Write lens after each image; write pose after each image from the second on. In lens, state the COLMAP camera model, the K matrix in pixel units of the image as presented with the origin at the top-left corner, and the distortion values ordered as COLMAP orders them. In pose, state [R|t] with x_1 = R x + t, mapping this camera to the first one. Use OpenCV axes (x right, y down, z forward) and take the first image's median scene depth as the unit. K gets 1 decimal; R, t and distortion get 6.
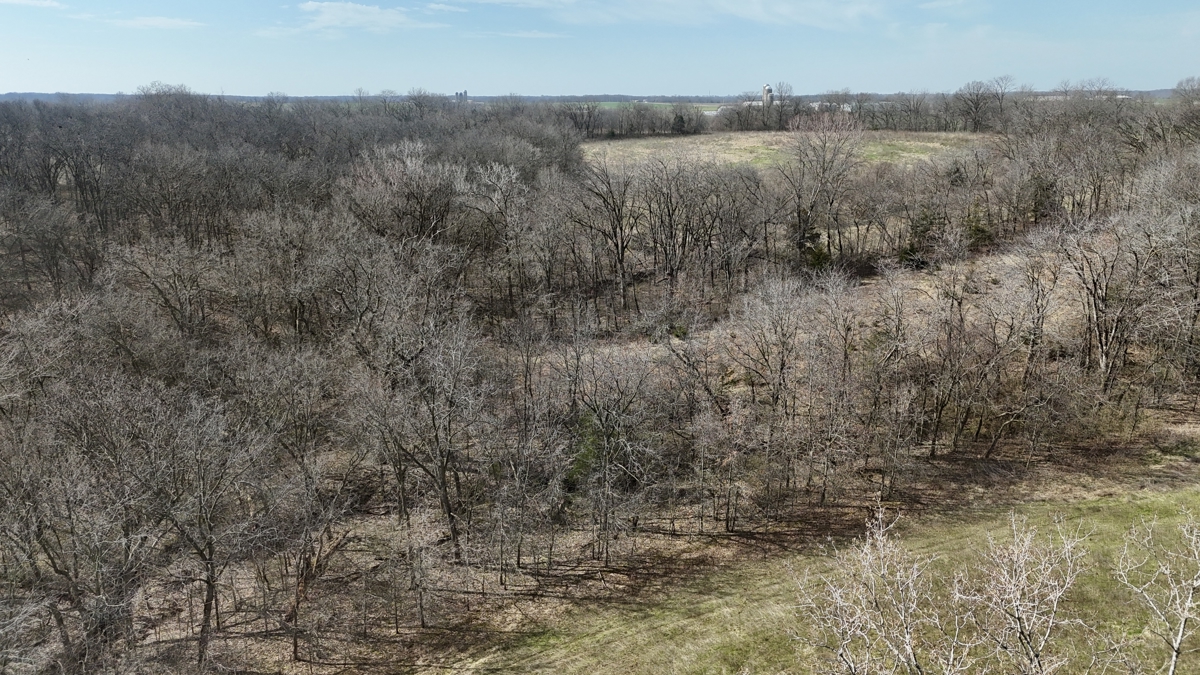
lens RADIAL K [[856.3, 0, 593.6], [0, 856.3, 342.1], [0, 0, 1]] dist [0.009415, -0.014603]
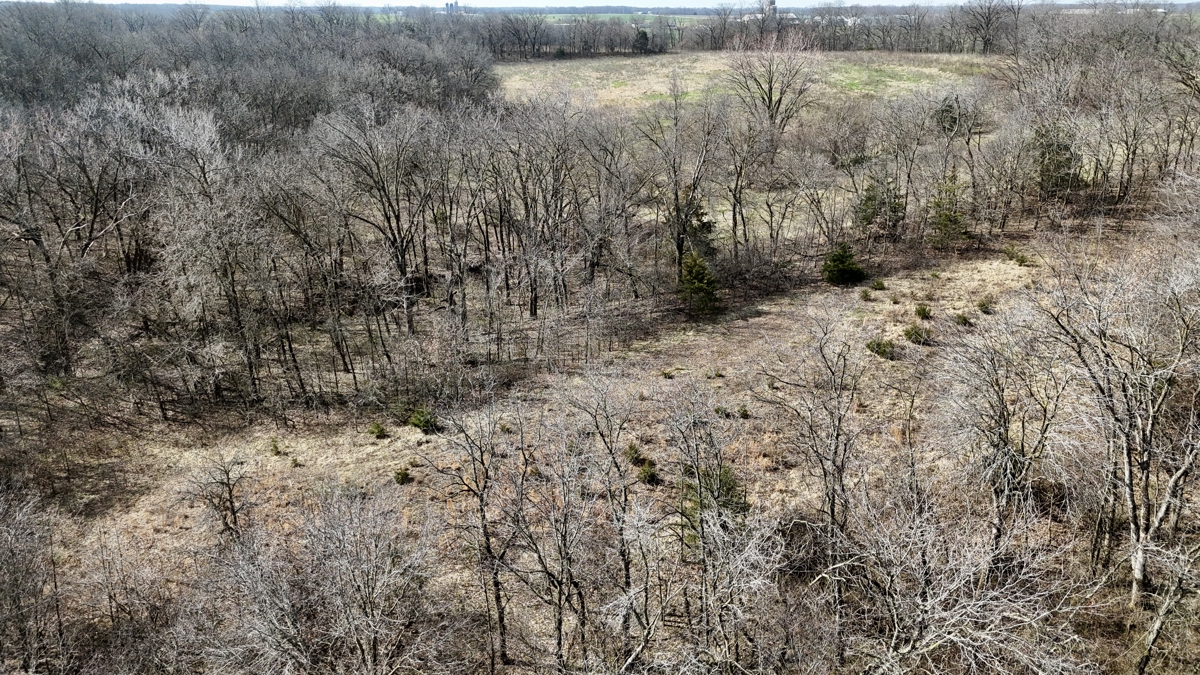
lens RADIAL K [[856.3, 0, 634.5], [0, 856.3, 330.7], [0, 0, 1]] dist [0.009415, -0.014603]
pose [[0.999803, -0.001936, 0.019778, 0.094539], [0.000331, 0.996726, 0.080849, -0.047851], [-0.019869, -0.080827, 0.996530, 0.168274]]
